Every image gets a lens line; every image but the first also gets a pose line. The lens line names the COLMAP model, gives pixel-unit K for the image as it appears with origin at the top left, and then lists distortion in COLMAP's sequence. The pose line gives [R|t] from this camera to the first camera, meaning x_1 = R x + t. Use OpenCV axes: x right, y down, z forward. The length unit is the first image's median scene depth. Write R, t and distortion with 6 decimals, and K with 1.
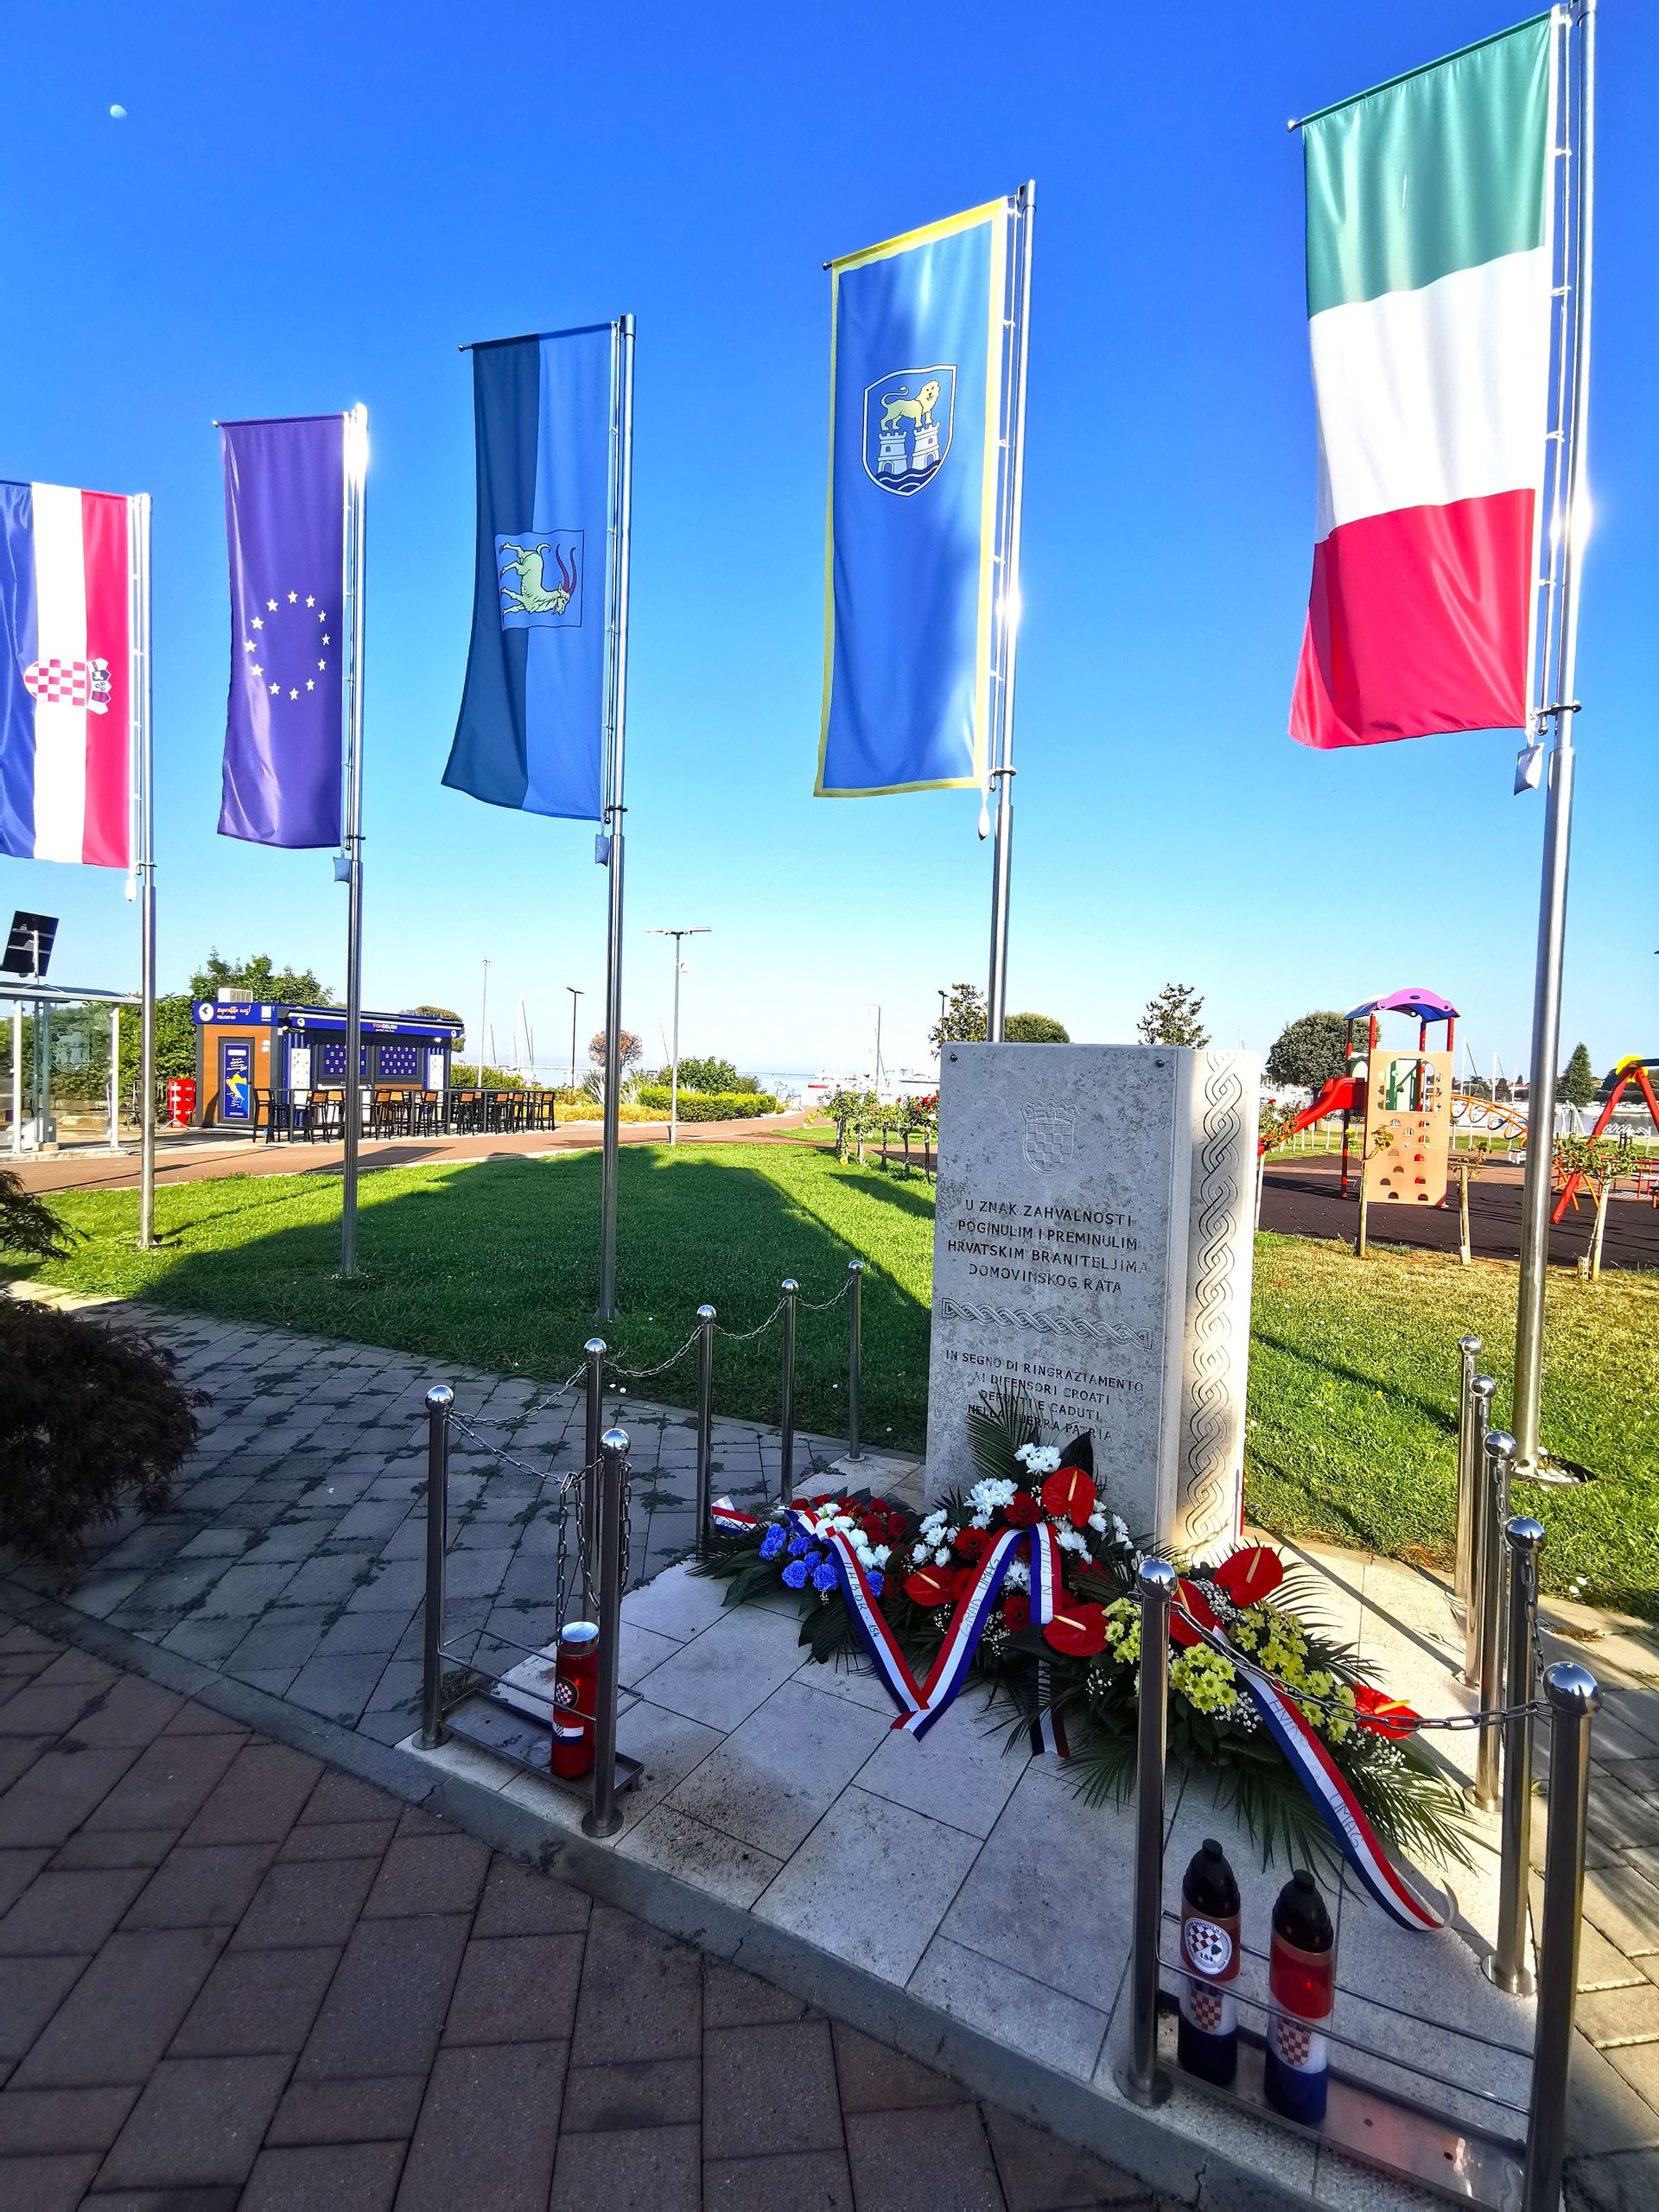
lens RADIAL K [[1065.6, 0, 829.5], [0, 1065.6, 1106.0], [0, 0, 1]] dist [0.001163, 0.058903]
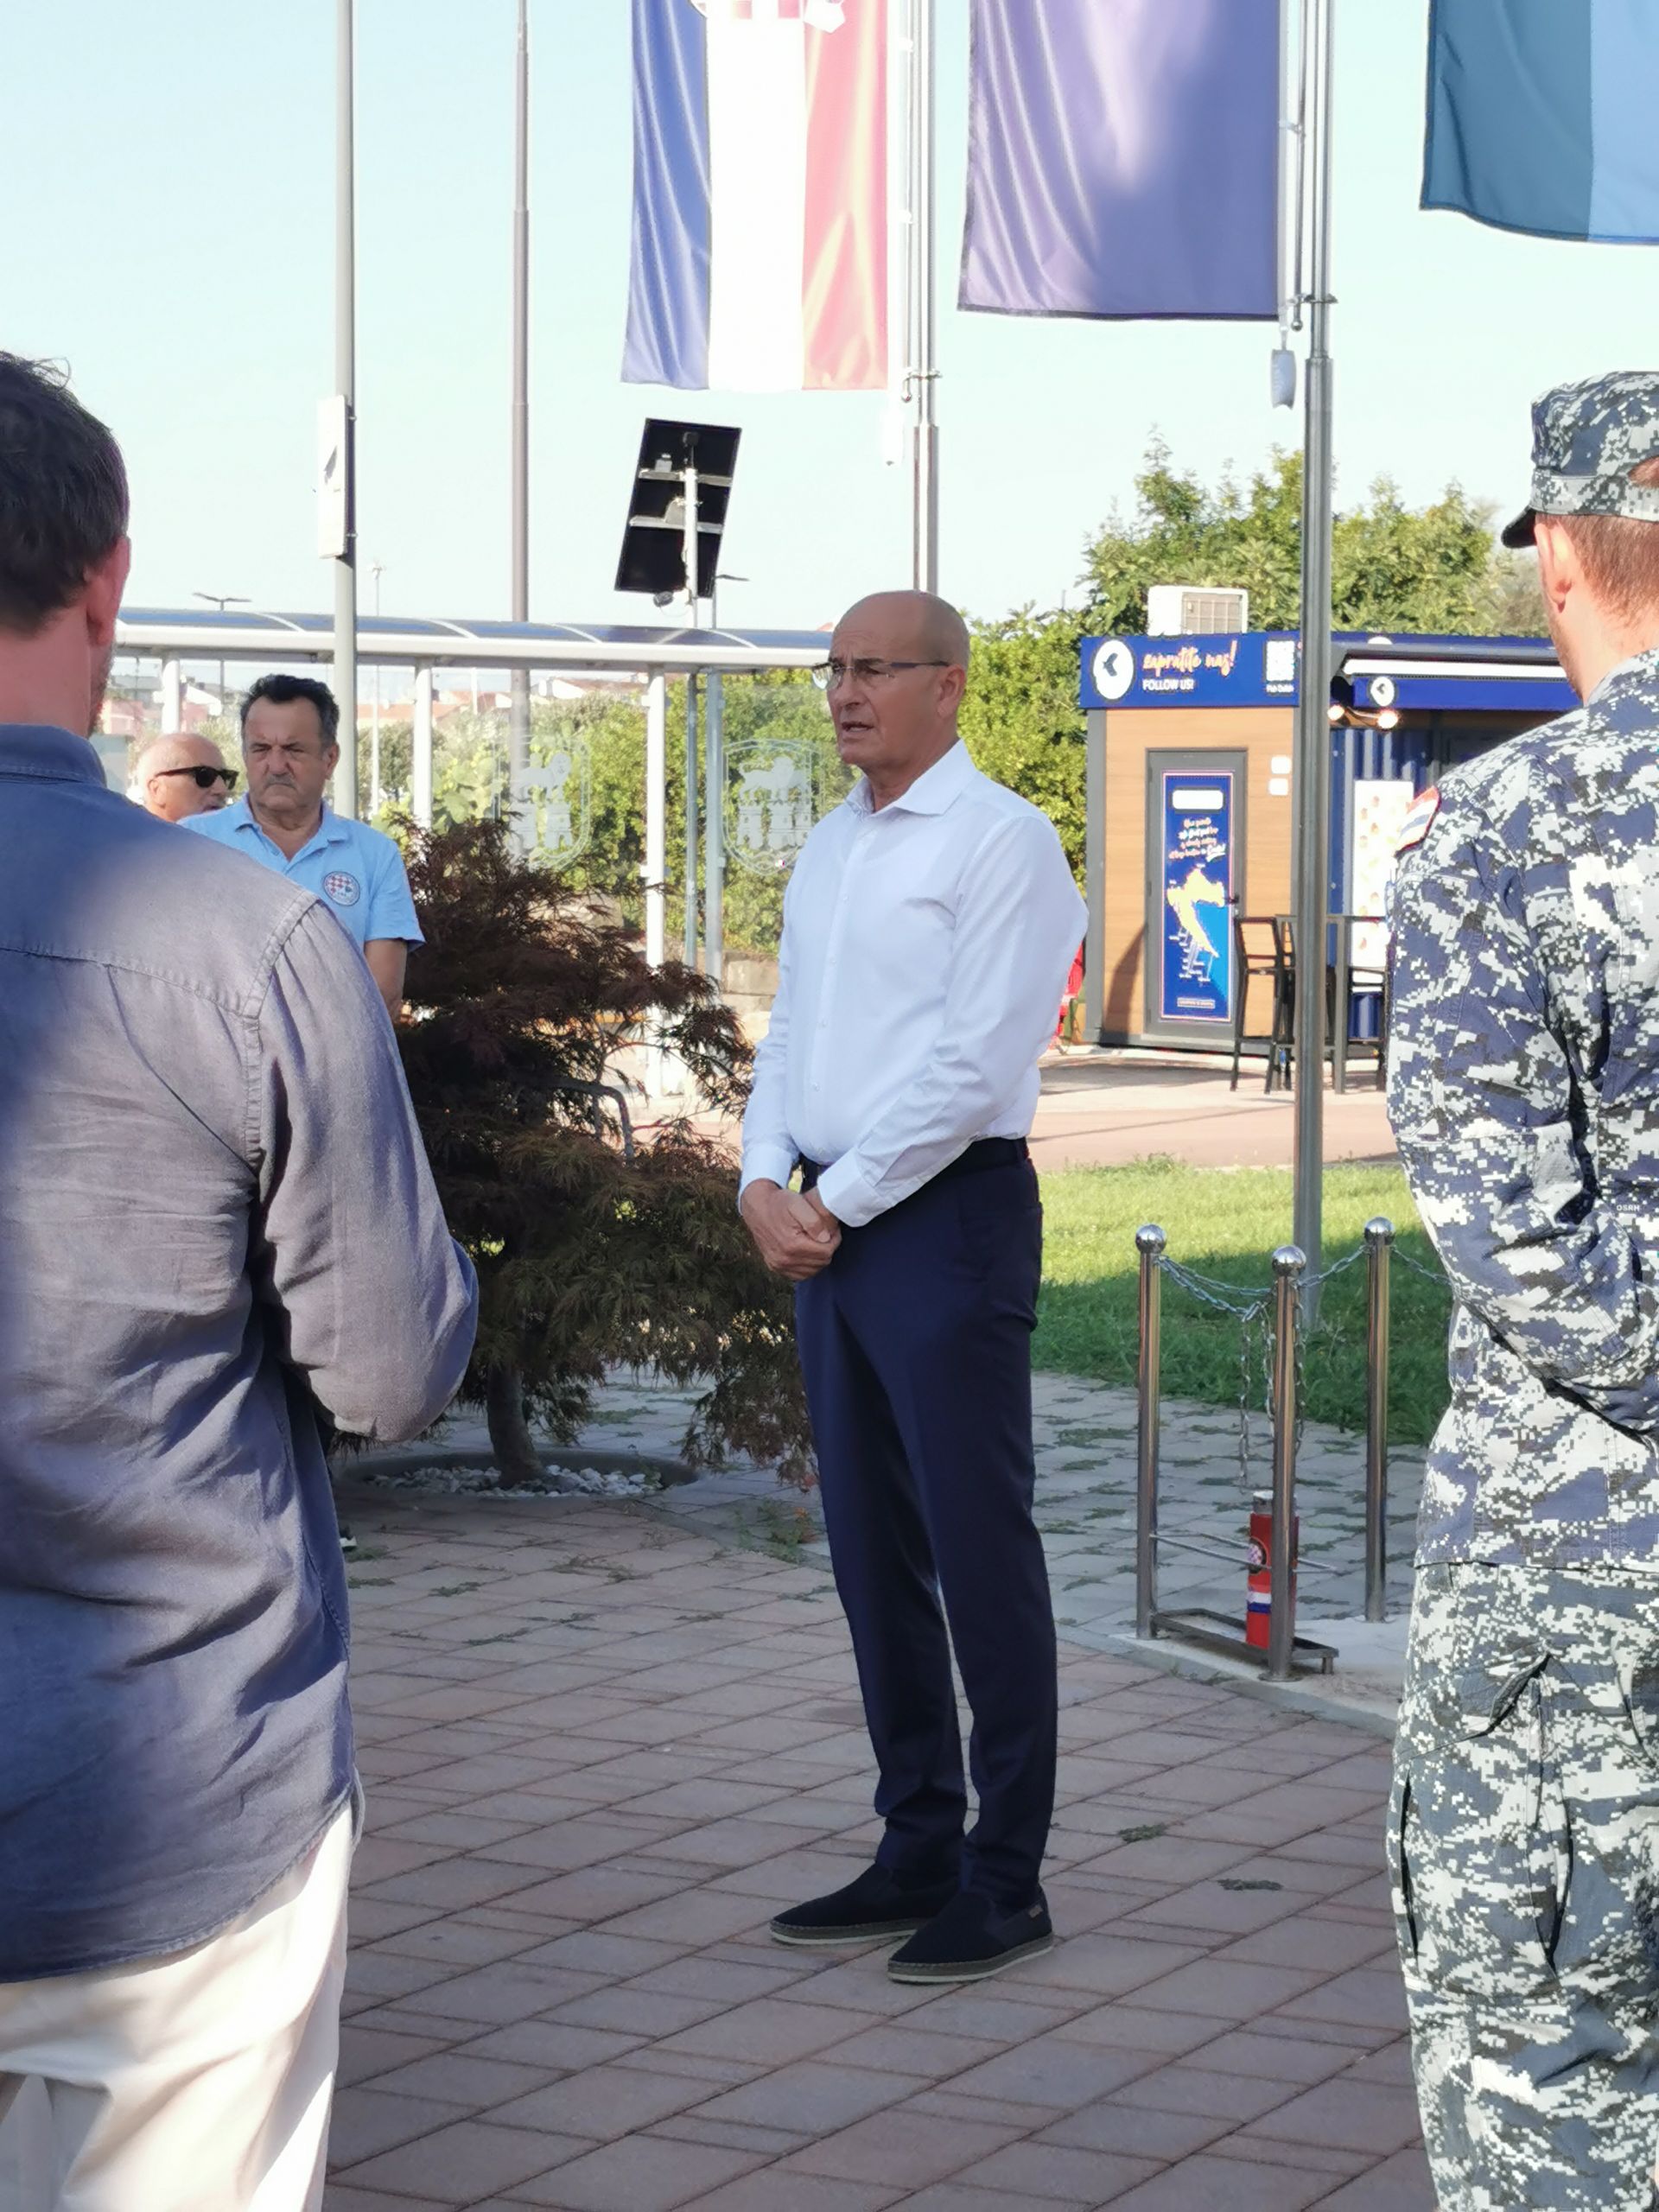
lens RADIAL K [[4847.1, 0, 829.5], [0, 4847.1, 1106.0], [0, 0, 1]] dist [0.013668, 0.011644]
pose [[0.826967, 0.009243, -0.562175, 0.132858], [0.003154, 0.999773, 0.021078, 0.007475], [0.562242, -0.019204, 0.826750, -0.192908]]
